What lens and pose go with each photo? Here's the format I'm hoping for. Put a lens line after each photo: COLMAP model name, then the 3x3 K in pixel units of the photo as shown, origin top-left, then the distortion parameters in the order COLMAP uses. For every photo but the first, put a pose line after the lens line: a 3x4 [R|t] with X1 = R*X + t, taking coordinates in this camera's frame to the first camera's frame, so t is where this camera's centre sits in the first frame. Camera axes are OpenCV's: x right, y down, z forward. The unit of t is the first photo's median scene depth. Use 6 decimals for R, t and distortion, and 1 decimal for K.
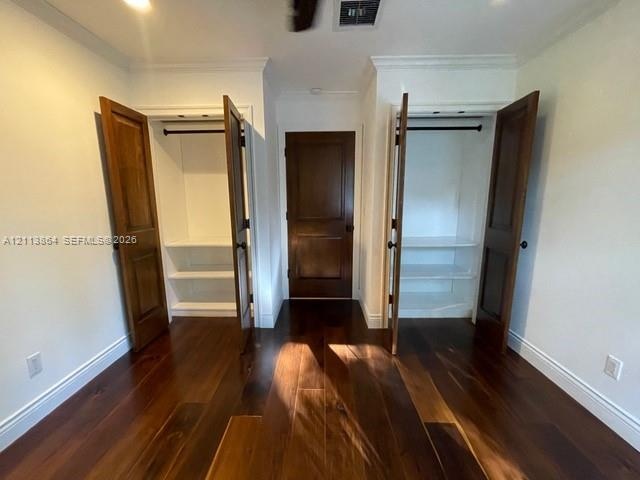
lens RADIAL K [[260.1, 0, 320.0], [0, 260.1, 240.0], [0, 0, 1]] dist [0.001529, -0.000080]
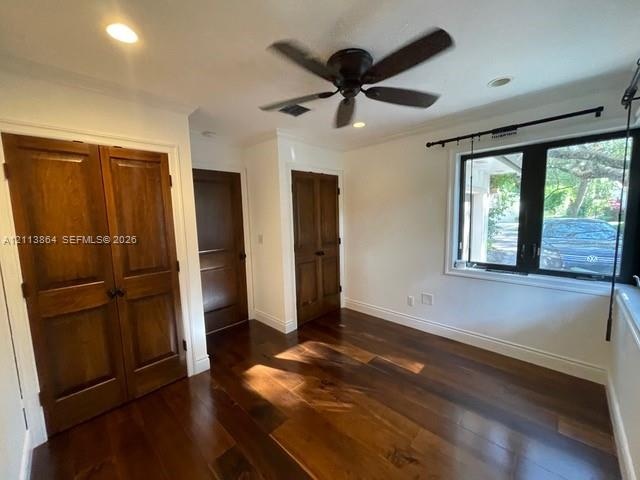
lens RADIAL K [[260.1, 0, 320.0], [0, 260.1, 240.0], [0, 0, 1]] dist [0.001529, -0.000080]
pose [[0.677728, -0.089194, 0.729883, -0.647916], [0.141722, 0.989849, -0.010632, -0.078604], [-0.721526, 0.110646, 0.683489, -0.018875]]
